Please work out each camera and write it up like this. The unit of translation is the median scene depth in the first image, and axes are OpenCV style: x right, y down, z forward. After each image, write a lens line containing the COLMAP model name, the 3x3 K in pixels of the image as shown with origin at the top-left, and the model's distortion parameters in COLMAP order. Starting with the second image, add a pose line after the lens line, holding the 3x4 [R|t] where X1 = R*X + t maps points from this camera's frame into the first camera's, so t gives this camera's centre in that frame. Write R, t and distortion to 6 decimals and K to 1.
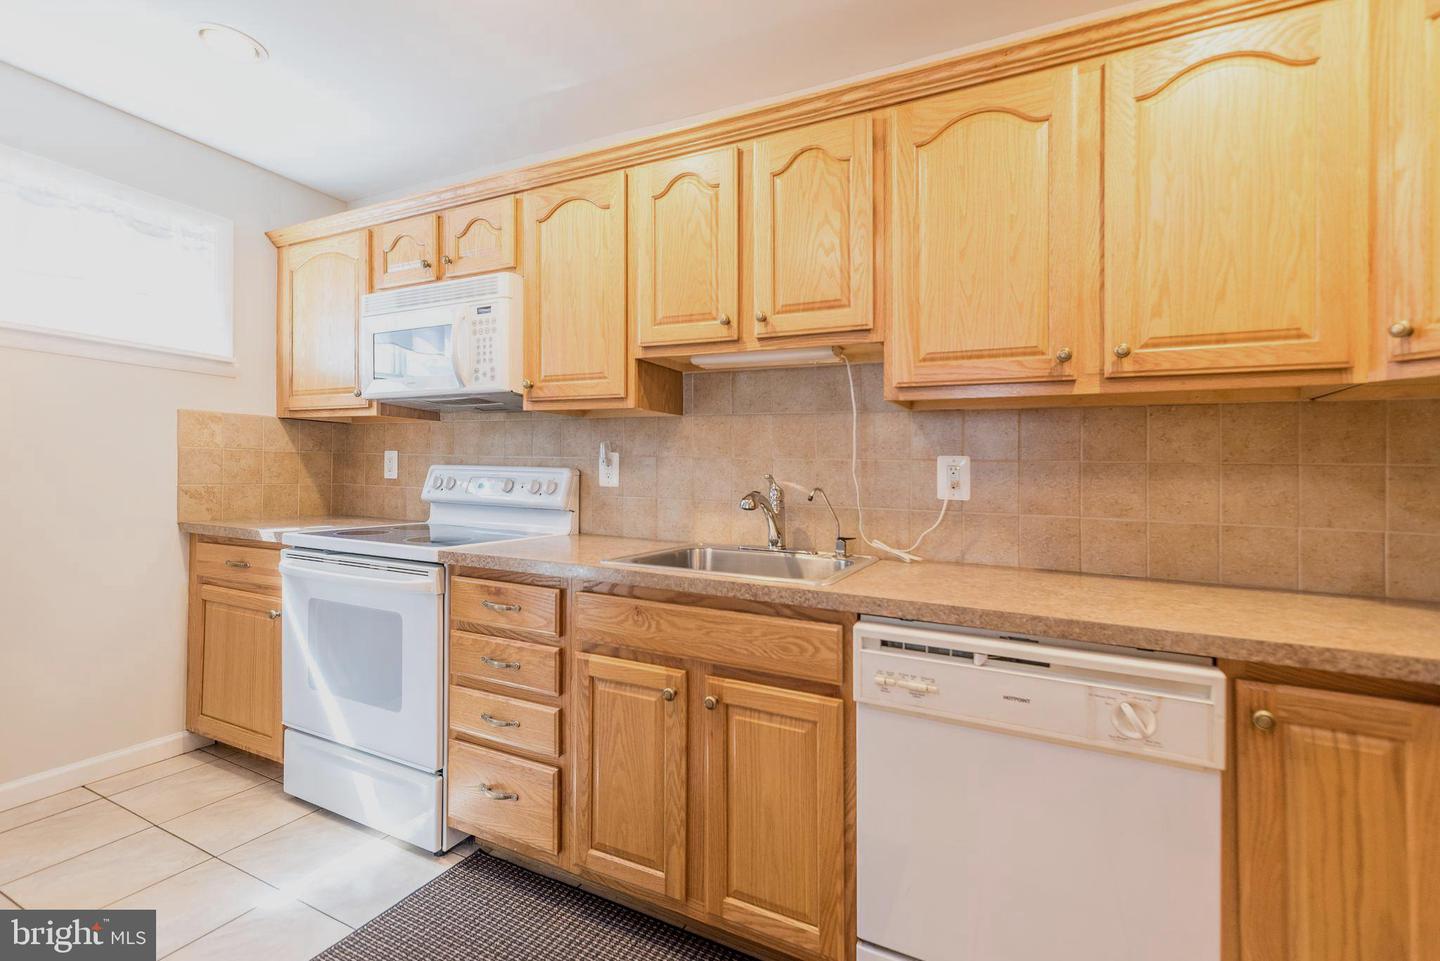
lens RADIAL K [[631.7, 0, 722.5], [0, 631.7, 472.2], [0, 0, 1]] dist [-0.000498, 0.000355]
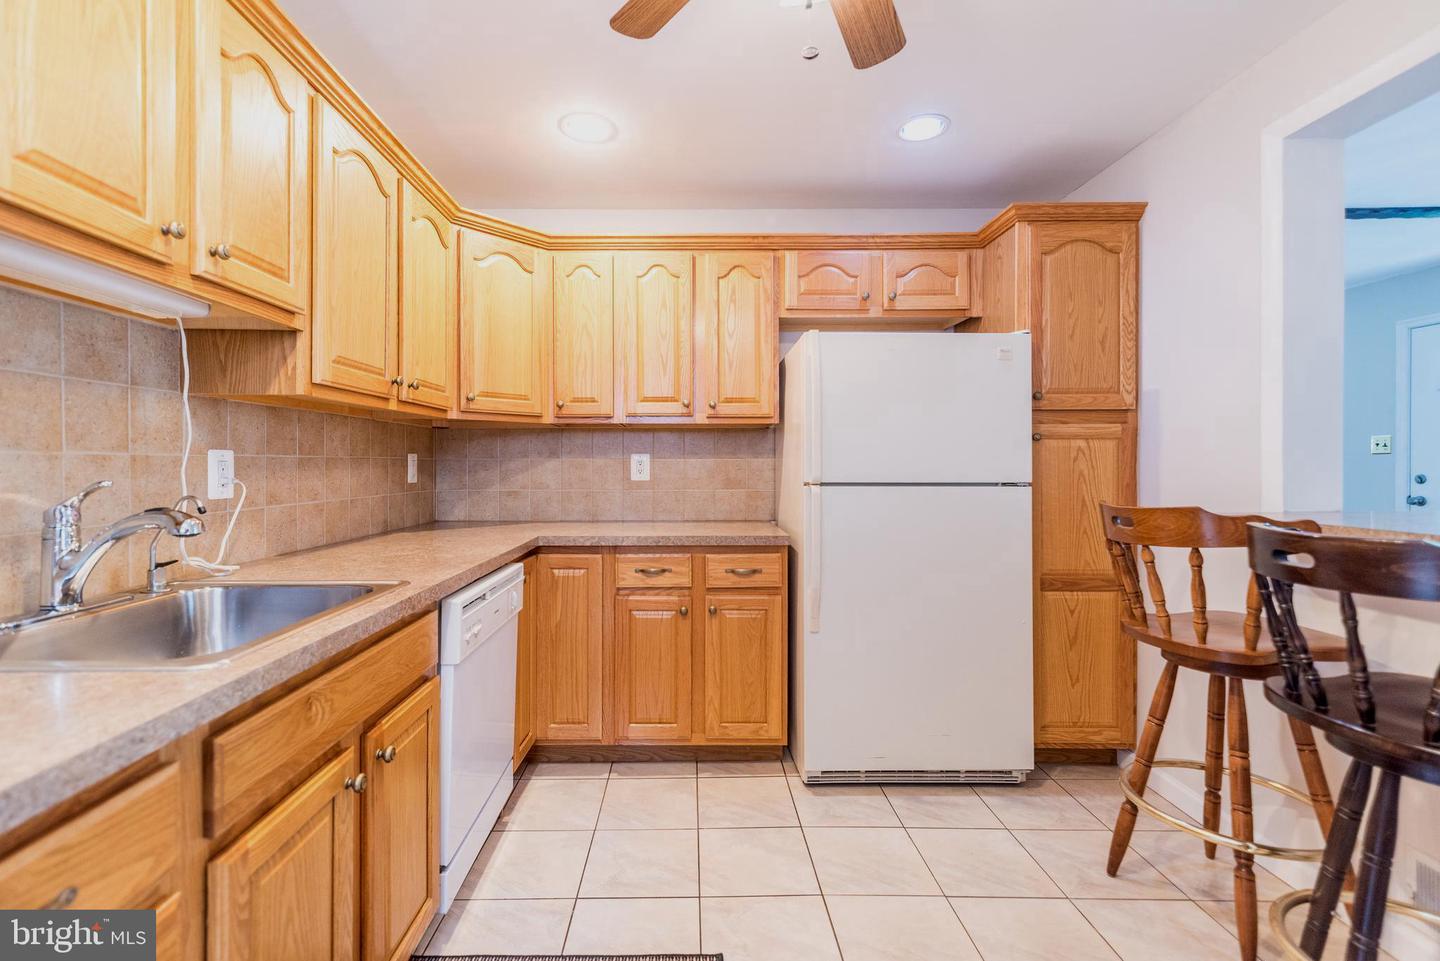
lens RADIAL K [[631.7, 0, 678.3], [0, 631.7, 453.0], [0, 0, 1]] dist [-0.000498, 0.000355]
pose [[-0.419651, -0.007676, 0.907653, -0.764671], [-0.010425, 0.999939, 0.003637, -0.033387], [-0.907626, -0.007936, -0.419705, 0.823046]]
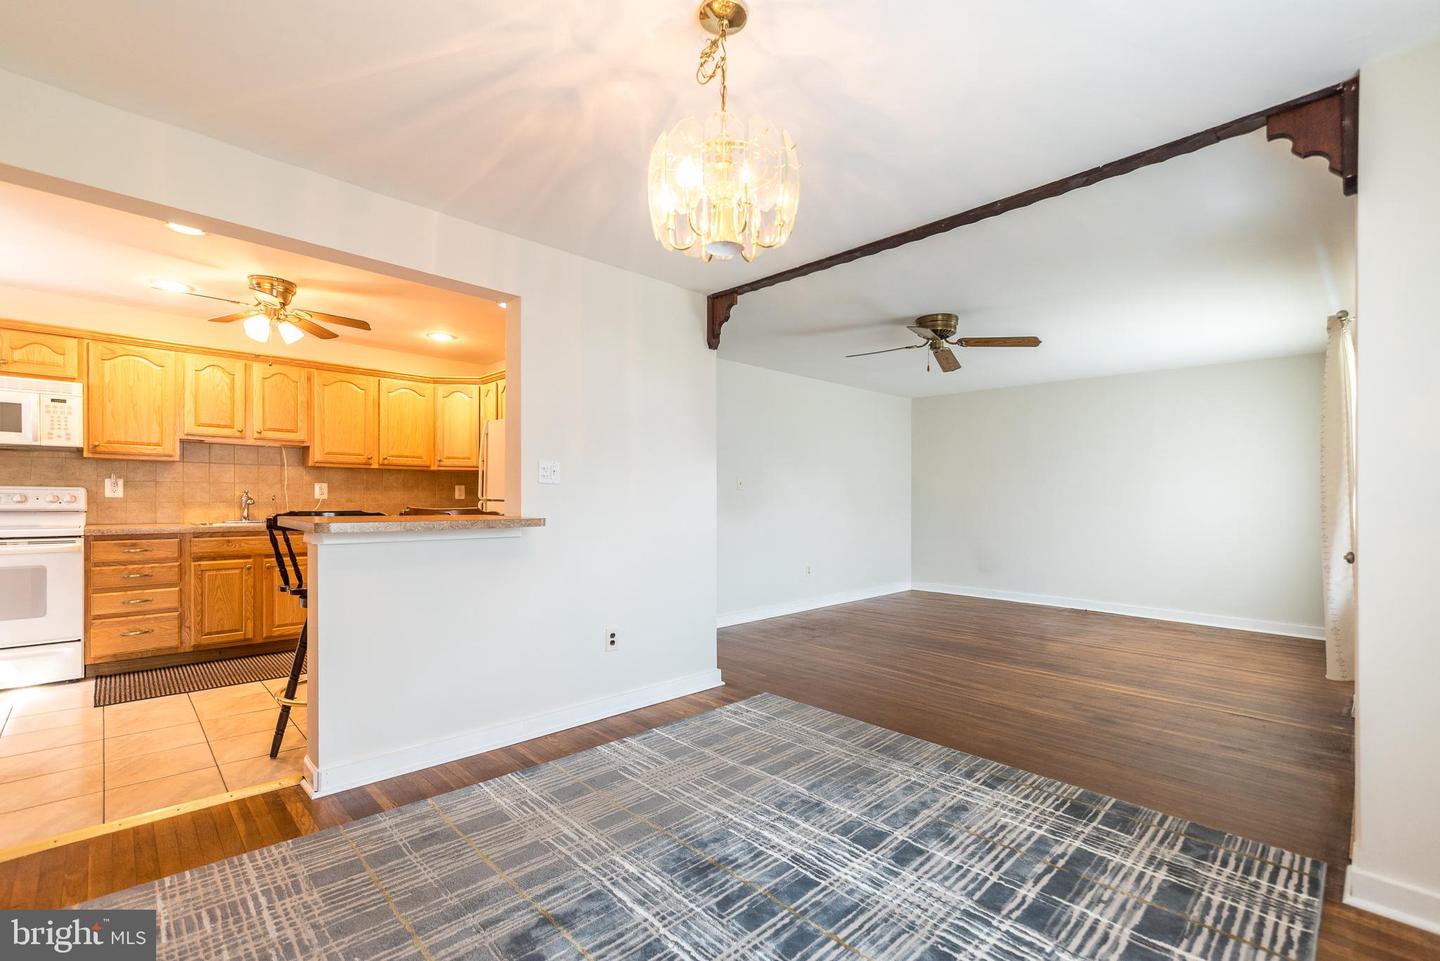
lens RADIAL K [[631.7, 0, 722.8], [0, 631.7, 476.8], [0, 0, 1]] dist [-0.000498, 0.000355]
pose [[0.331742, 0.011734, 0.943297, -1.798974], [-0.005583, 0.999930, -0.010475, -0.038255], [-0.943353, -0.001791, 0.331785, -1.726718]]
